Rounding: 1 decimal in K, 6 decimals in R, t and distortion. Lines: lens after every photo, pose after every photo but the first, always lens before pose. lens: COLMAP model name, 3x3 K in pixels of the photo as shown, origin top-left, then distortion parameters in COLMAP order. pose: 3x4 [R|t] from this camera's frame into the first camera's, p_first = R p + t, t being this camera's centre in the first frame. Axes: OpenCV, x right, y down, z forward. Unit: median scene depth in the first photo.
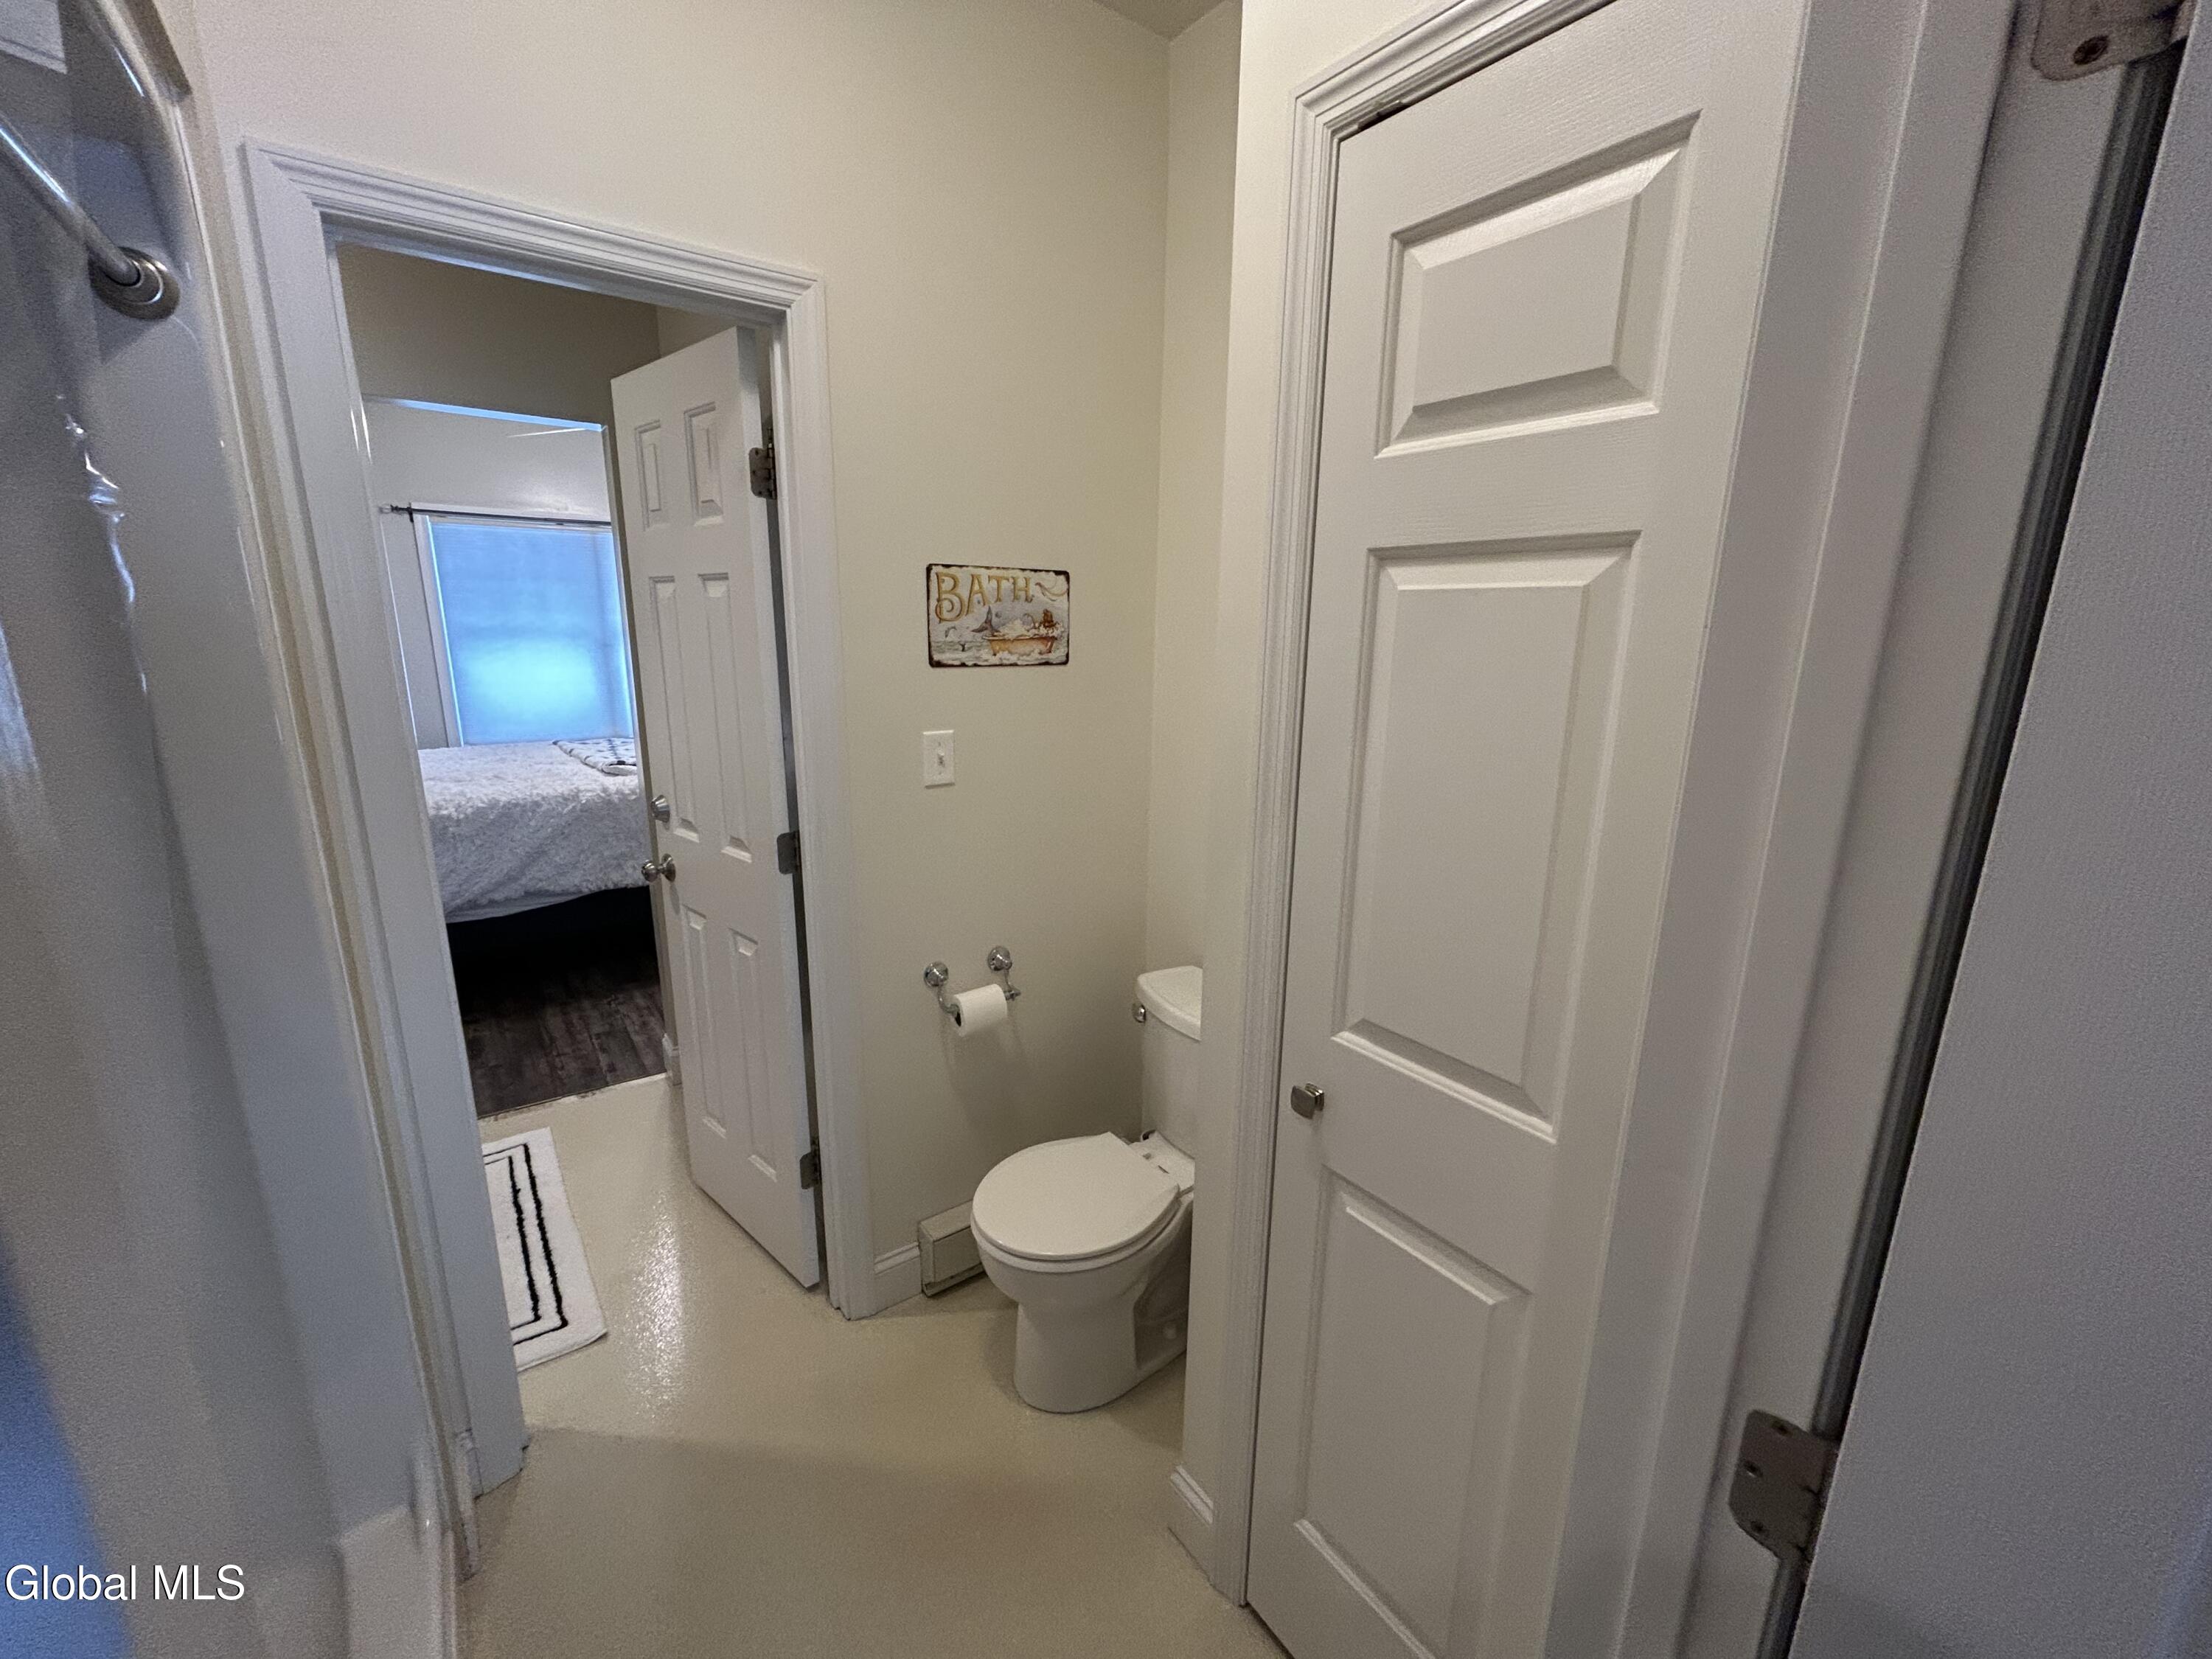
lens RADIAL K [[890.9, 0, 1108.9], [0, 890.9, 825.7], [0, 0, 1]] dist [-0.001406, -0.000109]
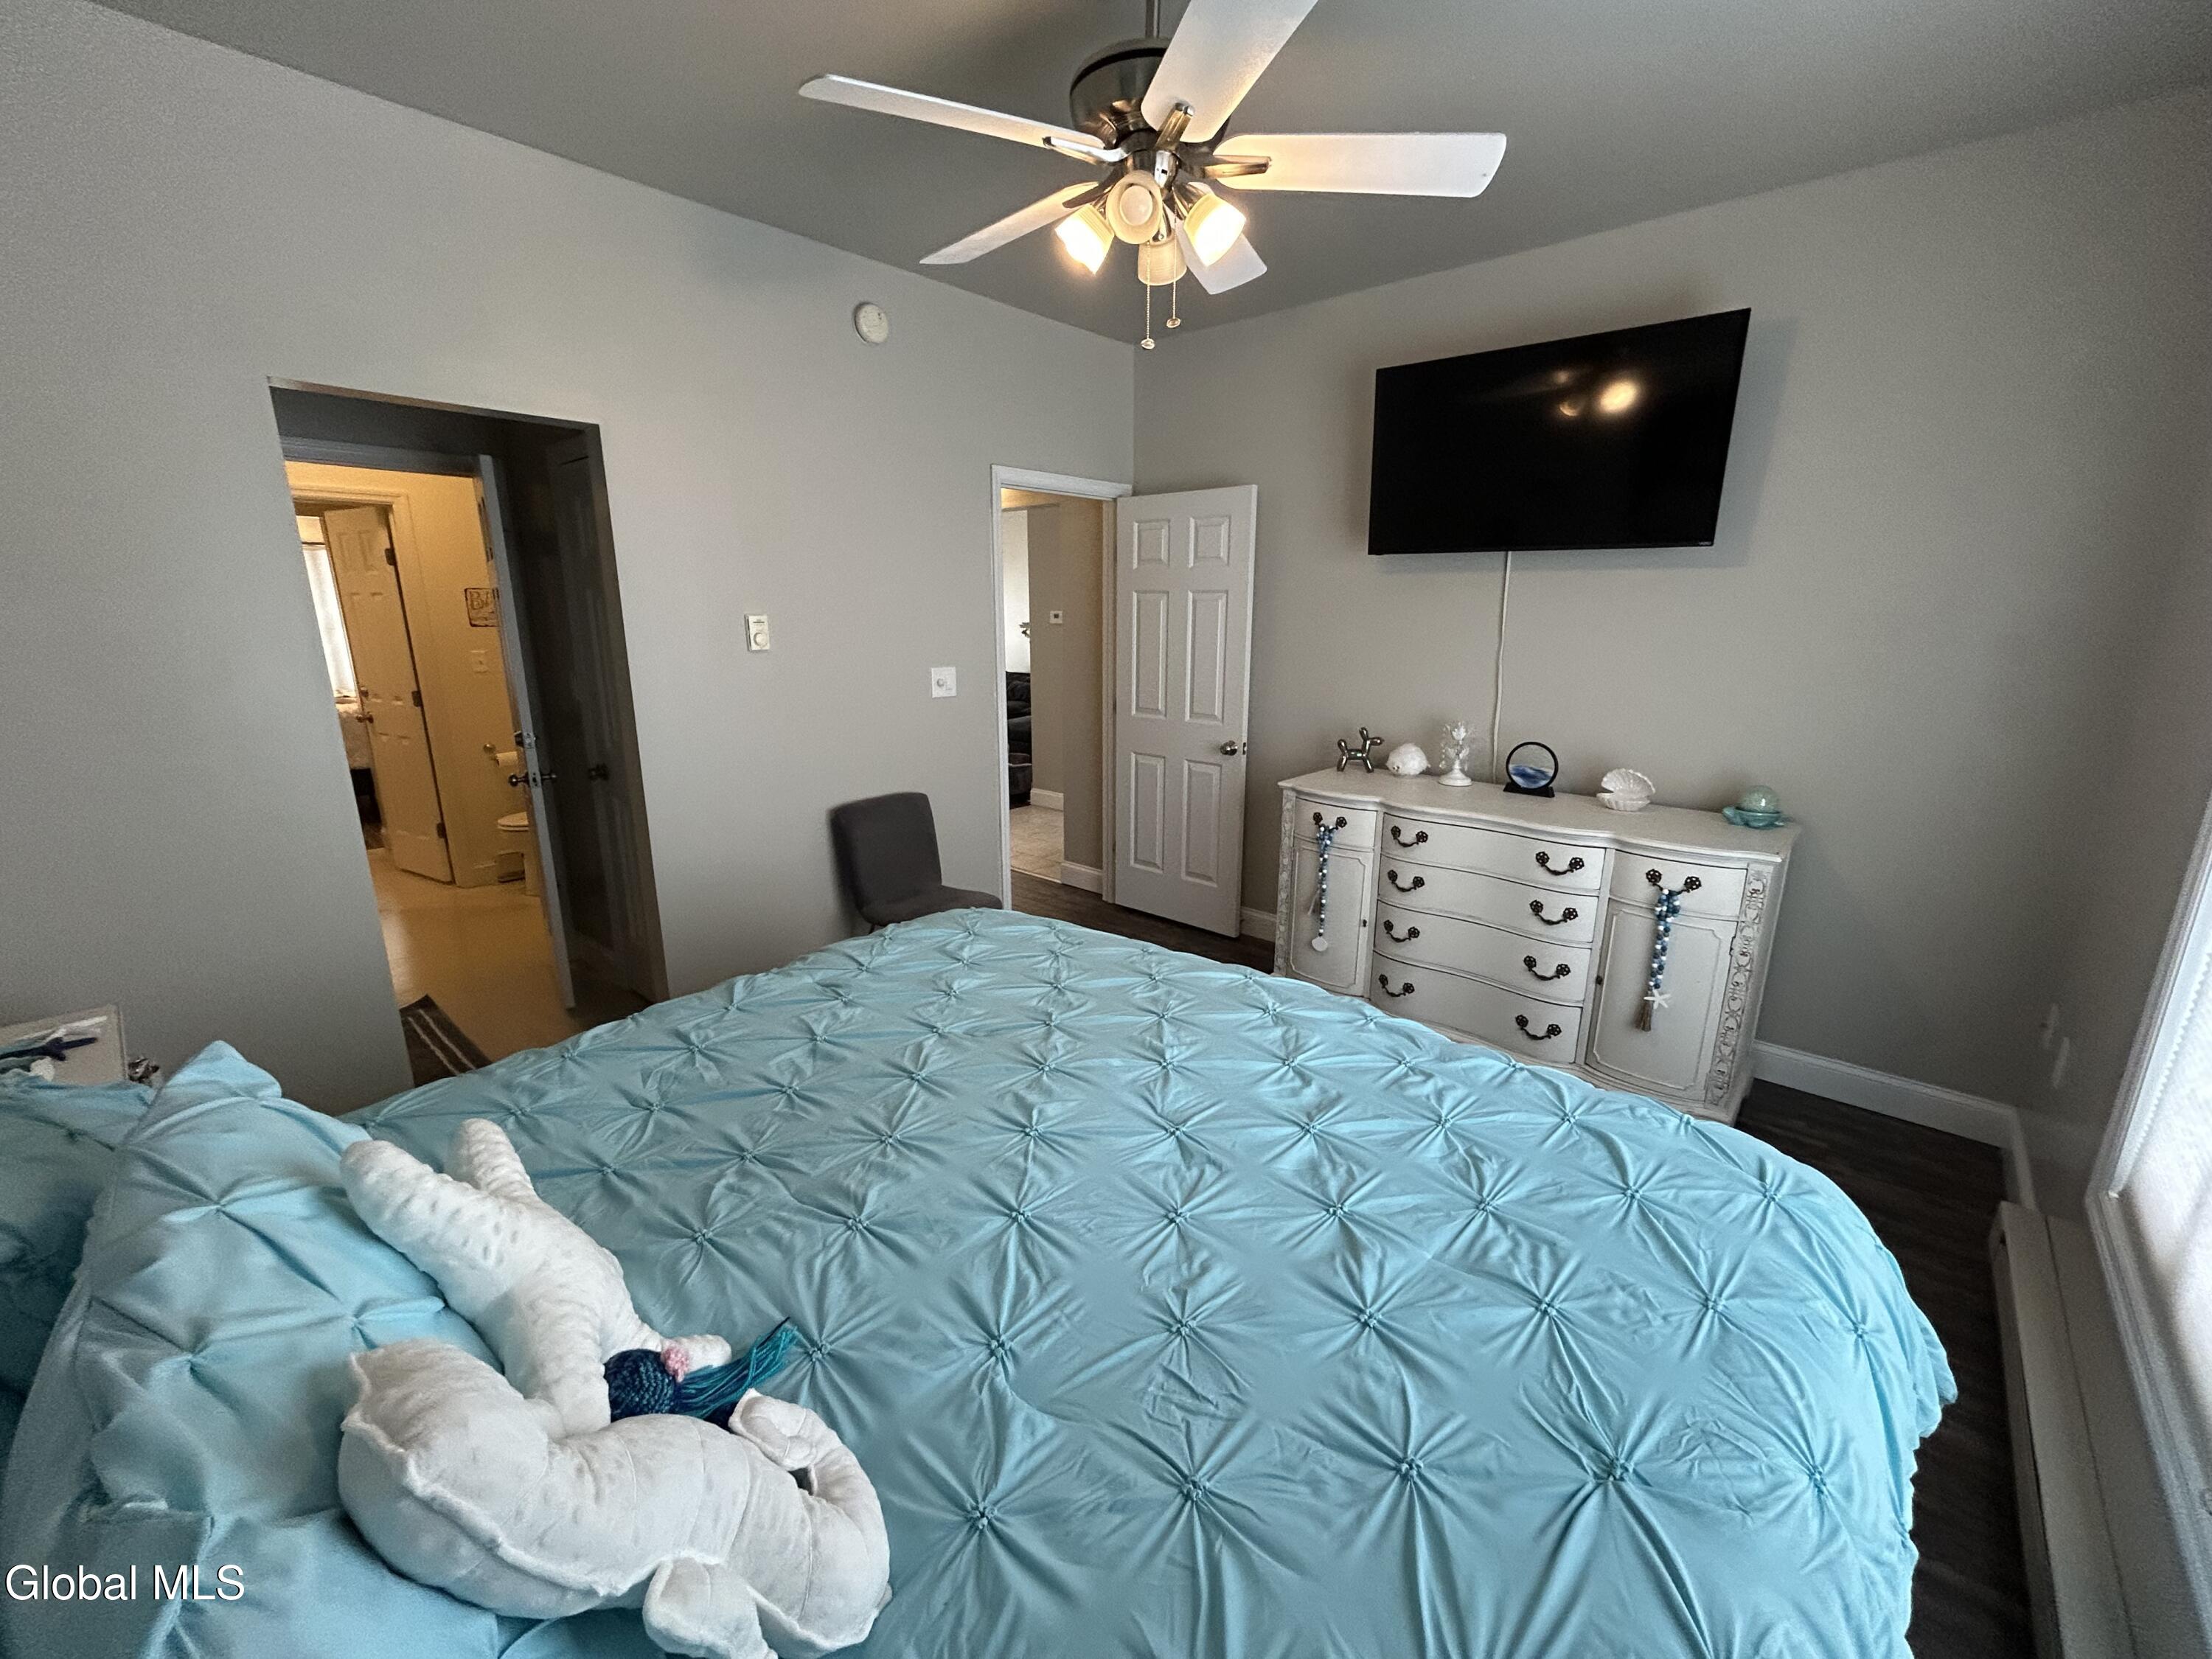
lens RADIAL K [[890.9, 0, 1103.5], [0, 890.9, 833.5], [0, 0, 1]] dist [-0.001406, -0.000109]
pose [[0.979001, -0.059040, 0.195121, 1.109738], [0.054577, 0.998112, 0.028174, 0.474743], [-0.196416, -0.016933, 0.980374, -2.022988]]
